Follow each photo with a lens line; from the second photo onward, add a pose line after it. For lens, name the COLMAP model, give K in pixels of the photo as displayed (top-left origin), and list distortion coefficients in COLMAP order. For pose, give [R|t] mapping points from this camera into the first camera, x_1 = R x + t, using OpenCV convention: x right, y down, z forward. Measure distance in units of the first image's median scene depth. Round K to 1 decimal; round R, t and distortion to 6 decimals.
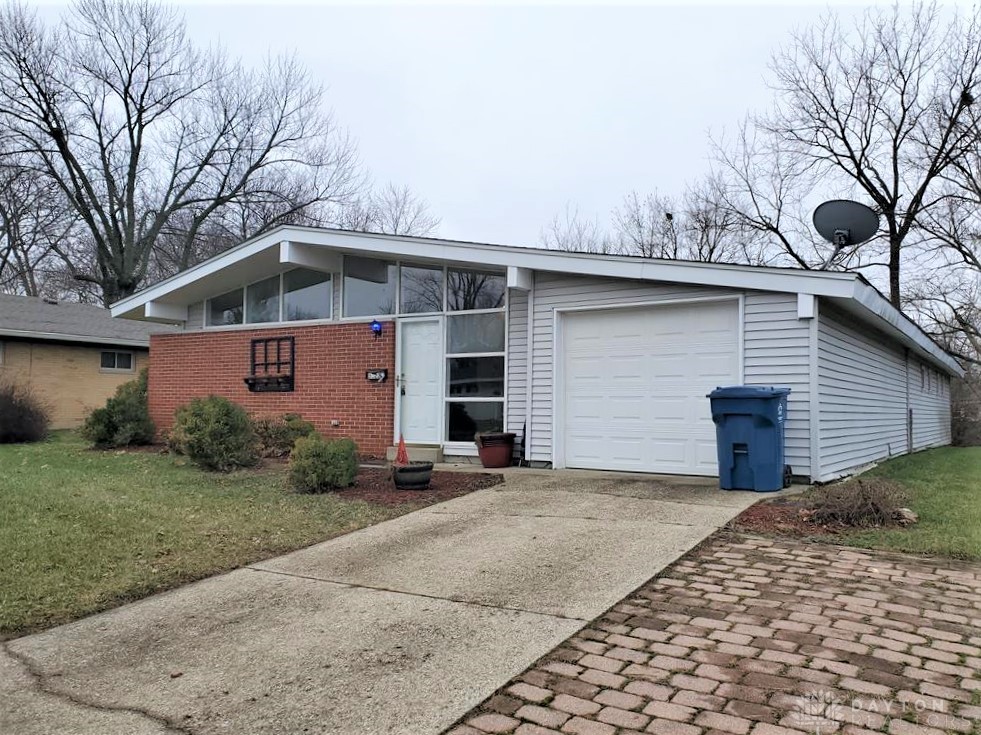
lens RADIAL K [[765.7, 0, 495.7], [0, 765.7, 365.6], [0, 0, 1]] dist [0.031405, -0.044211]
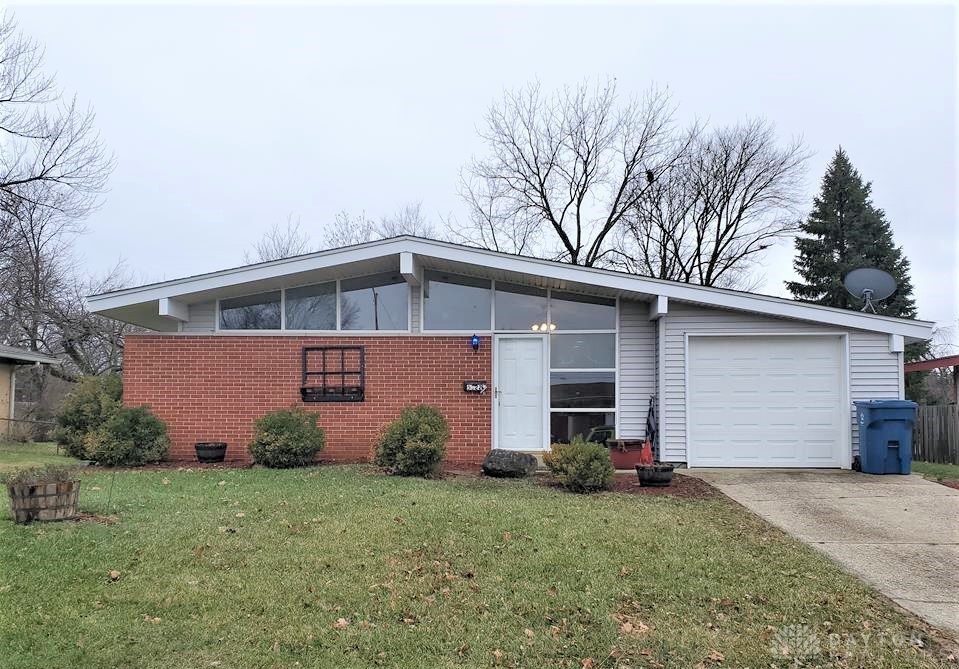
lens RADIAL K [[776.2, 0, 476.3], [0, 776.2, 333.0], [0, 0, 1]] dist [0.029539, -0.006821]
pose [[0.884685, 0.049891, 0.463512, -0.613283], [-0.019906, 0.997393, -0.069364, 0.011969], [-0.465764, 0.052138, 0.883371, 0.053994]]
